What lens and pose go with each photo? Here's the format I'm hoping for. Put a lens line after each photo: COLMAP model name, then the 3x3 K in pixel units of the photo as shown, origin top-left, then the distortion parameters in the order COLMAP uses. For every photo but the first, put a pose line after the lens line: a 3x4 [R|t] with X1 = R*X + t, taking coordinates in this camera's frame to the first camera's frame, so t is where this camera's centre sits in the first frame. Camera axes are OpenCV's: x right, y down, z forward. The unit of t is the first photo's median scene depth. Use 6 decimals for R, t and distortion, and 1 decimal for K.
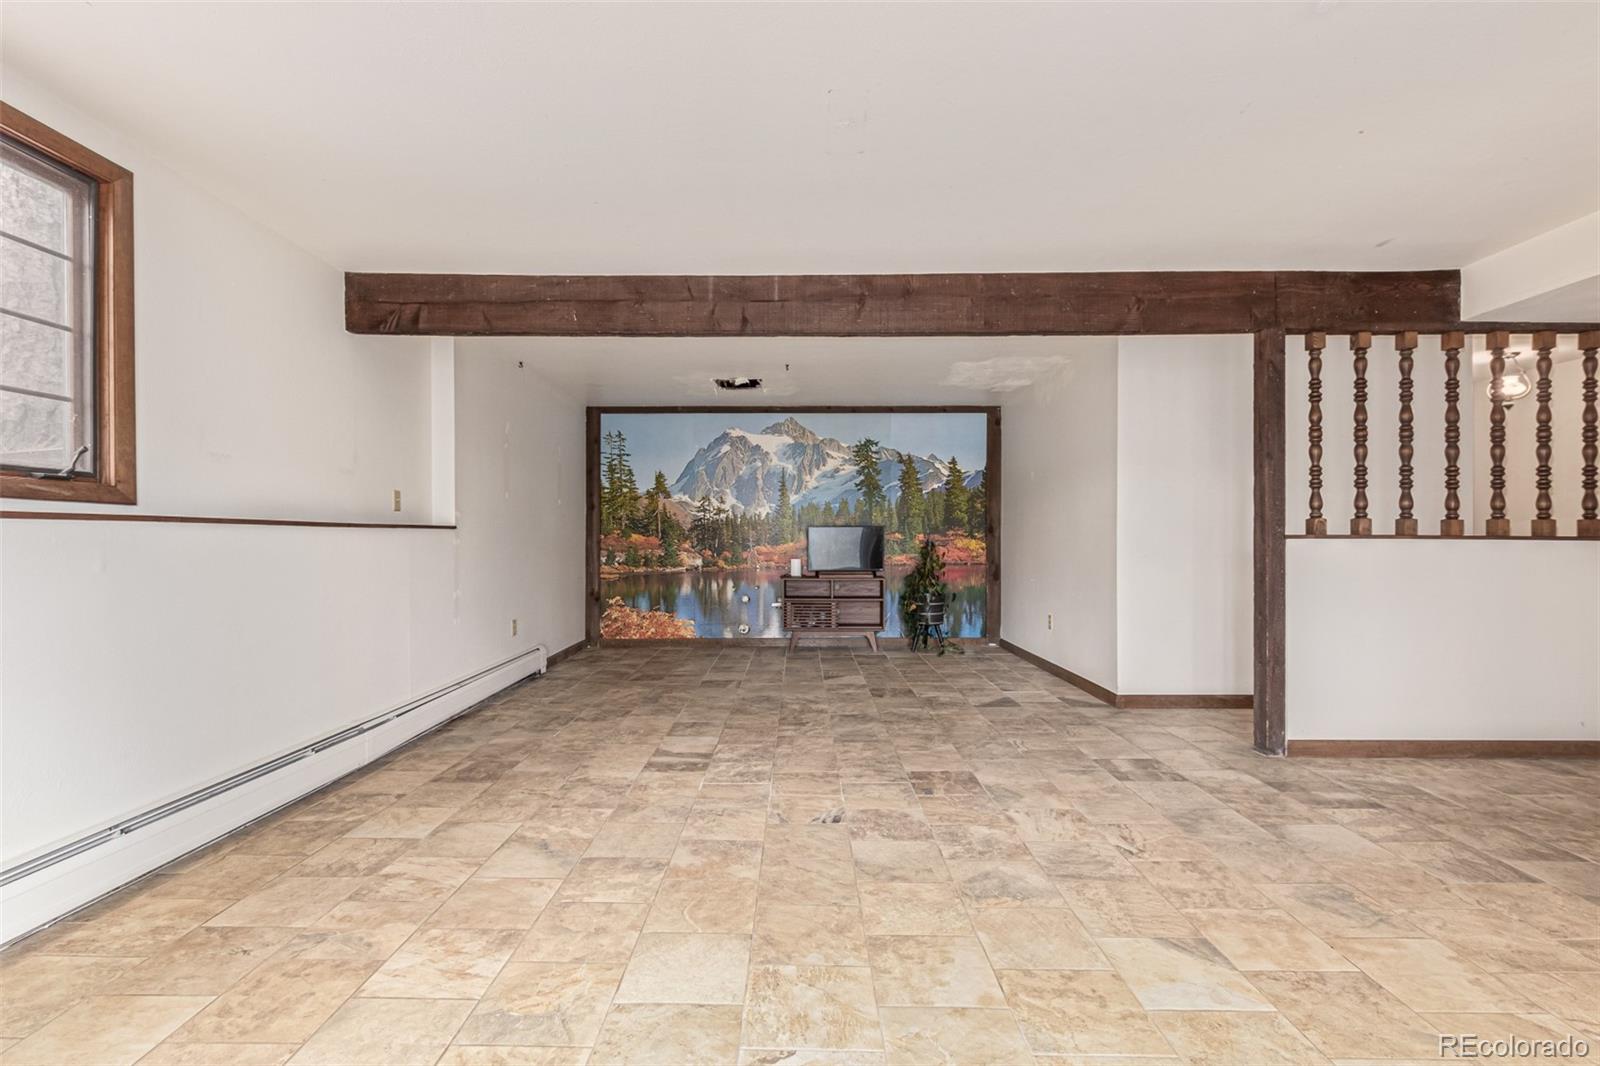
lens RADIAL K [[728.5, 0, 789.1], [0, 728.5, 539.1], [0, 0, 1]] dist [0.004980, -0.002157]
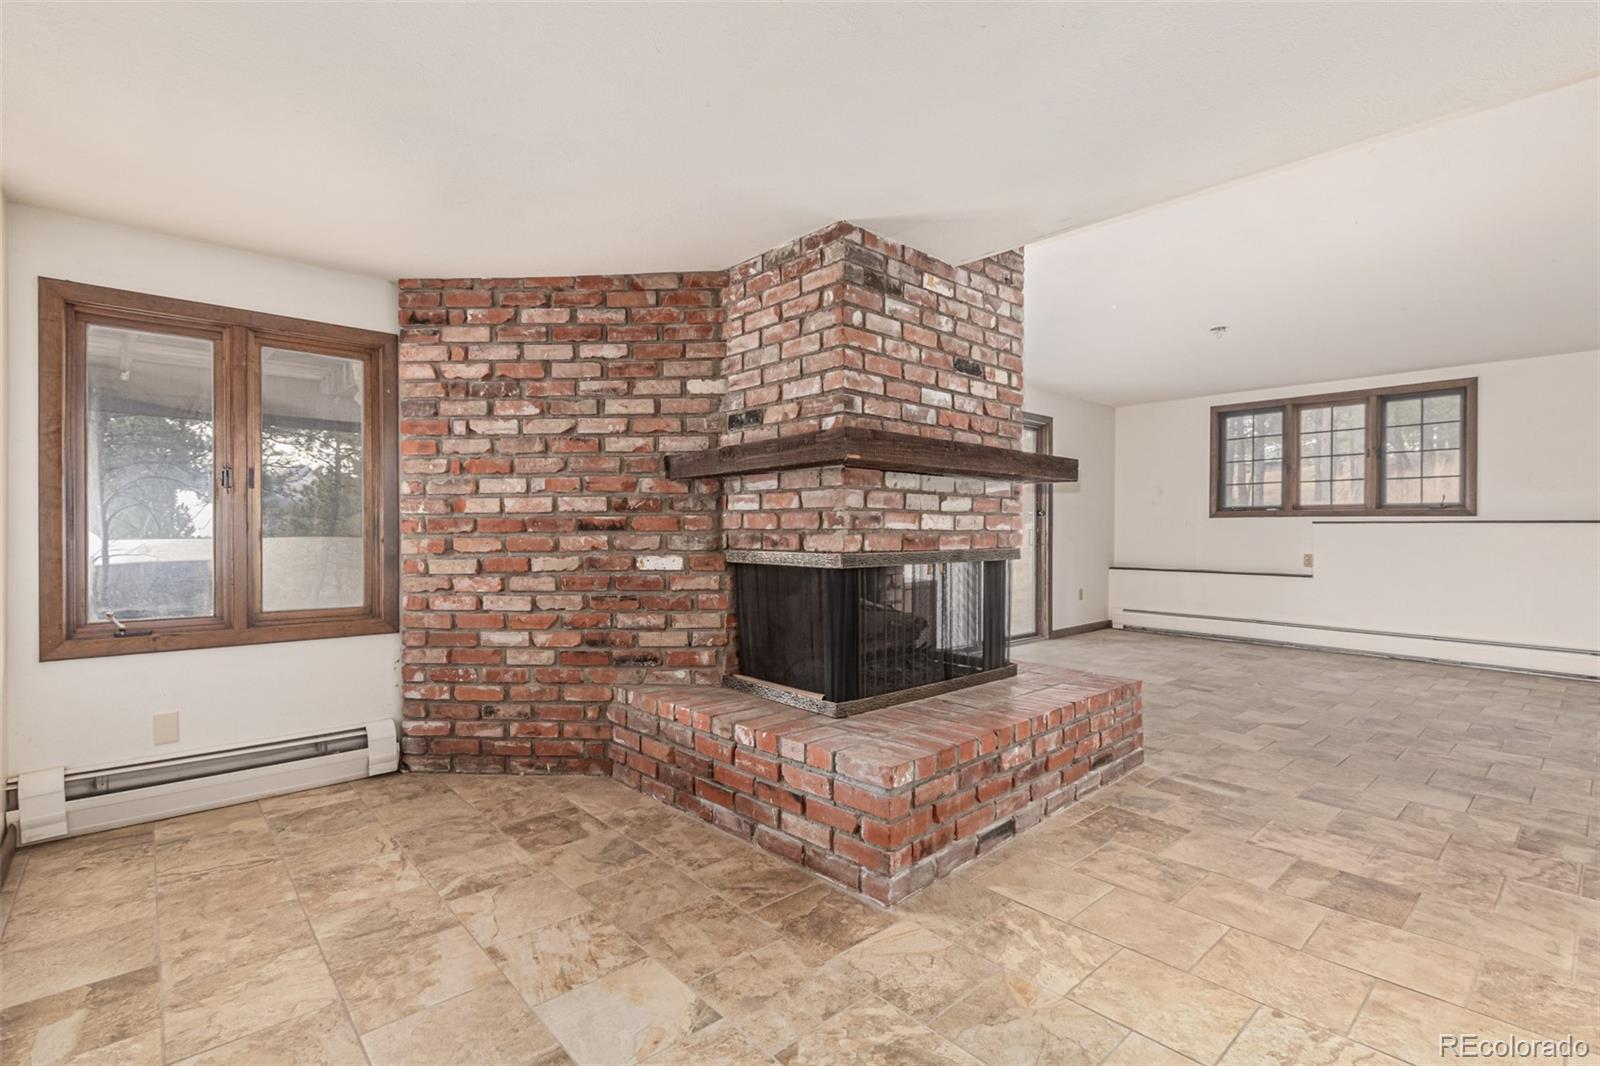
lens RADIAL K [[728.5, 0, 778.2], [0, 728.5, 532.0], [0, 0, 1]] dist [0.004980, -0.002157]
pose [[-0.749617, -0.003036, -0.661865, 1.823601], [-0.010245, 0.999923, 0.007018, 0.005457], [0.661793, 0.012042, -0.749590, 0.962212]]
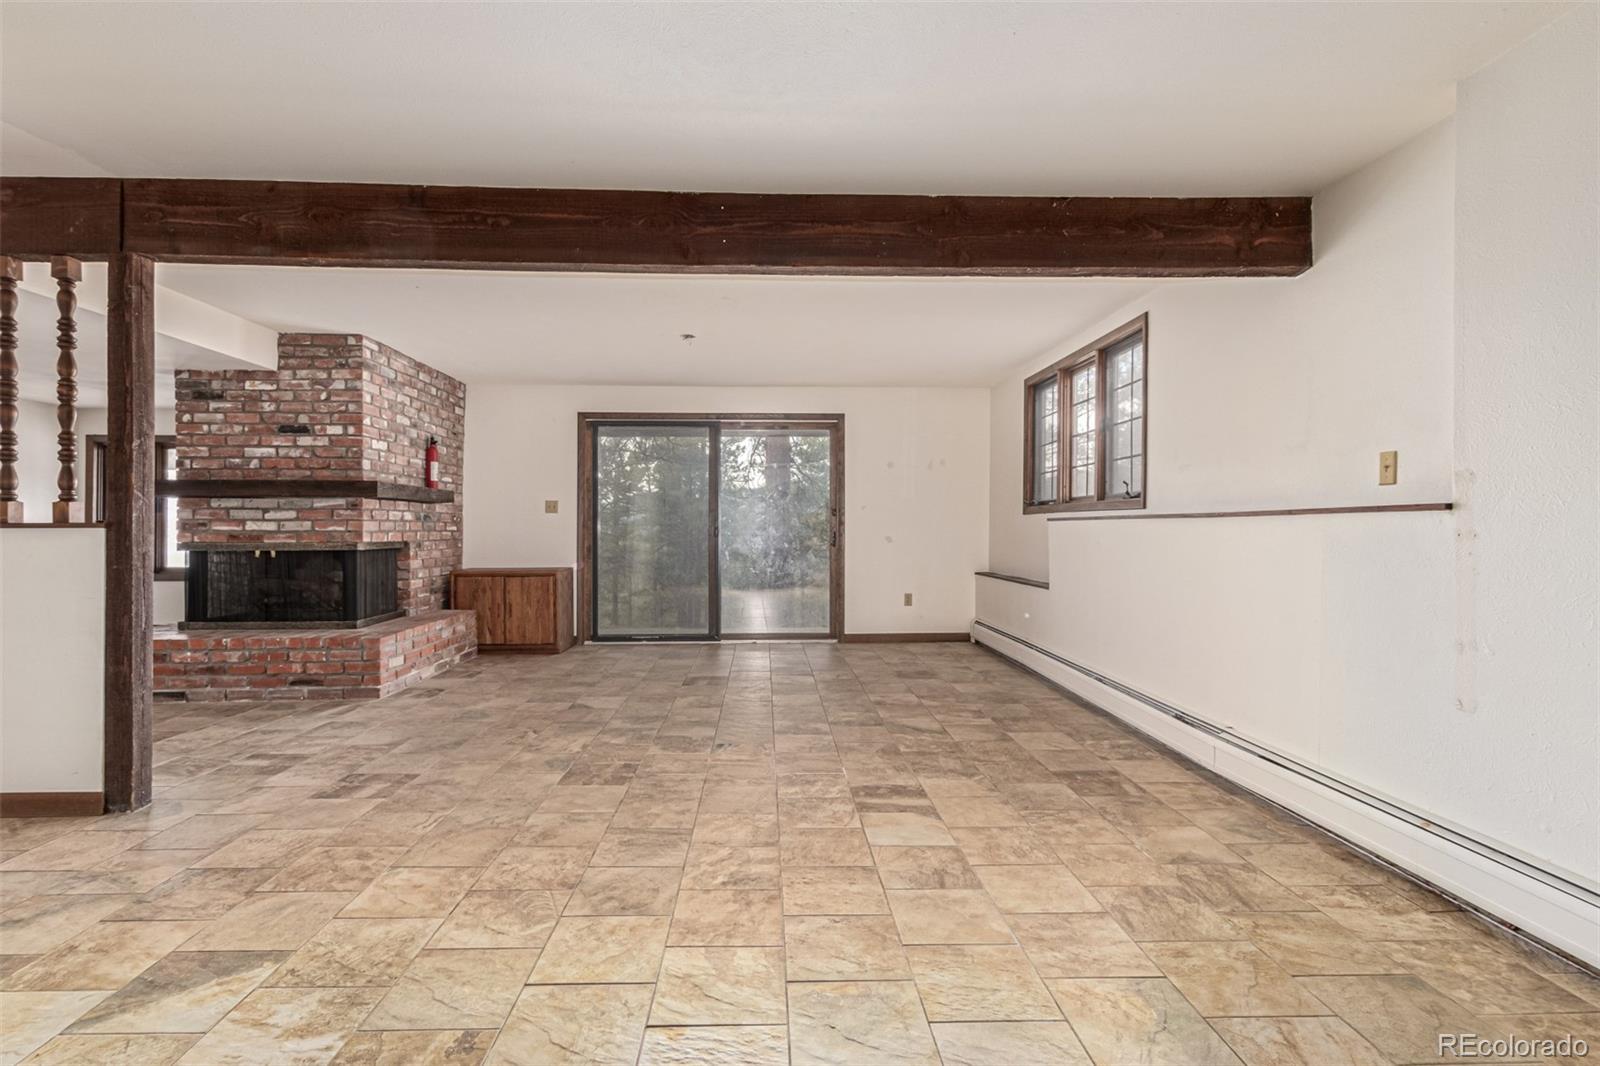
lens RADIAL K [[728.5, 0, 788.3], [0, 728.5, 530.5], [0, 0, 1]] dist [0.004980, -0.002157]
pose [[-0.998901, -0.001828, -0.046840, 0.005295], [-0.002057, 0.999986, 0.004844, -0.002794], [0.046830, 0.004935, -0.998891, 2.011076]]
